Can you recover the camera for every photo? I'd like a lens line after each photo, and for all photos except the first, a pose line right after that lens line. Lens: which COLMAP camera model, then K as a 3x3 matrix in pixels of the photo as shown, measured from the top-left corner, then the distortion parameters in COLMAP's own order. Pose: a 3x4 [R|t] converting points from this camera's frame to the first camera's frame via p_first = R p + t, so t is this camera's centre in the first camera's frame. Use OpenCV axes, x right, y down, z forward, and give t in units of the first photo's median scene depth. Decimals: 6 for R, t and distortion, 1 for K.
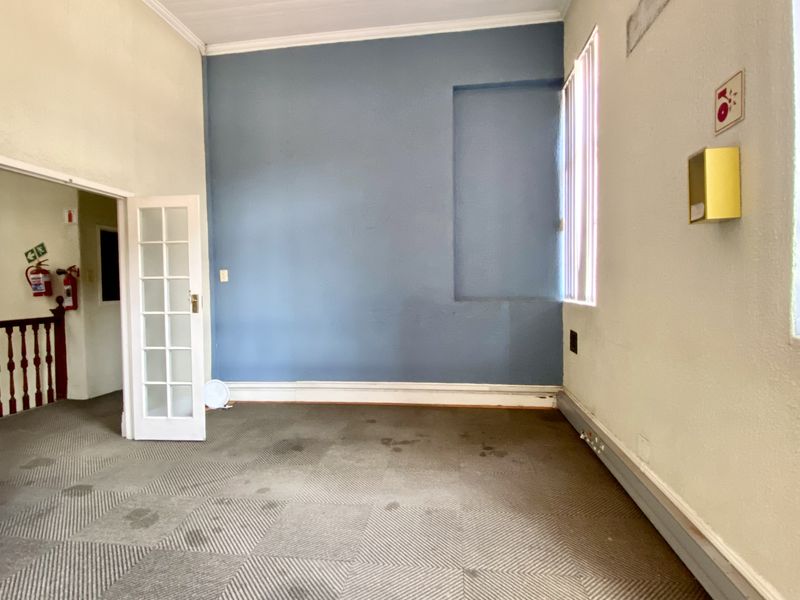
lens RADIAL K [[422.2, 0, 396.1], [0, 422.2, 293.5], [0, 0, 1]] dist [0.003438, -0.019908]
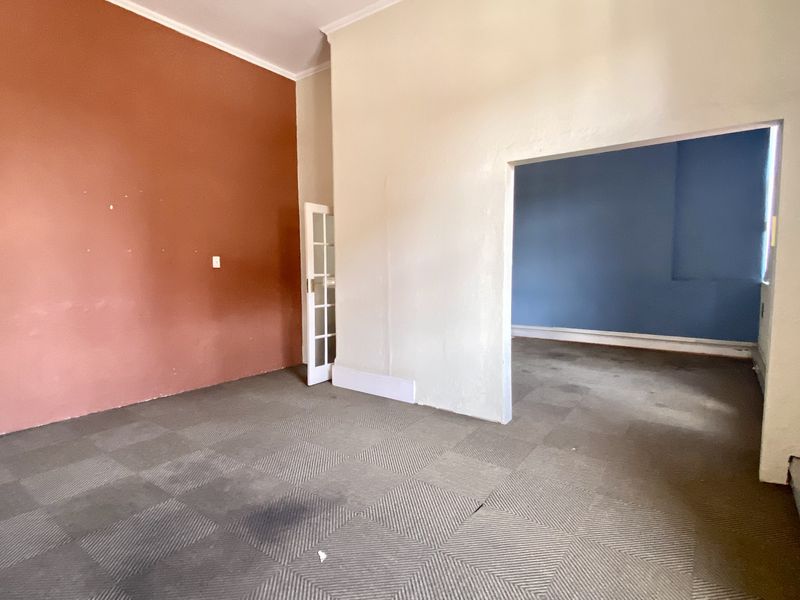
lens RADIAL K [[422.2, 0, 396.1], [0, 422.2, 293.5], [0, 0, 1]] dist [0.003438, -0.019908]
pose [[0.868819, 0.039345, -0.493563, 0.035352], [-0.016666, 0.998597, 0.050268, 0.007217], [0.494849, -0.035448, 0.868256, -0.772961]]
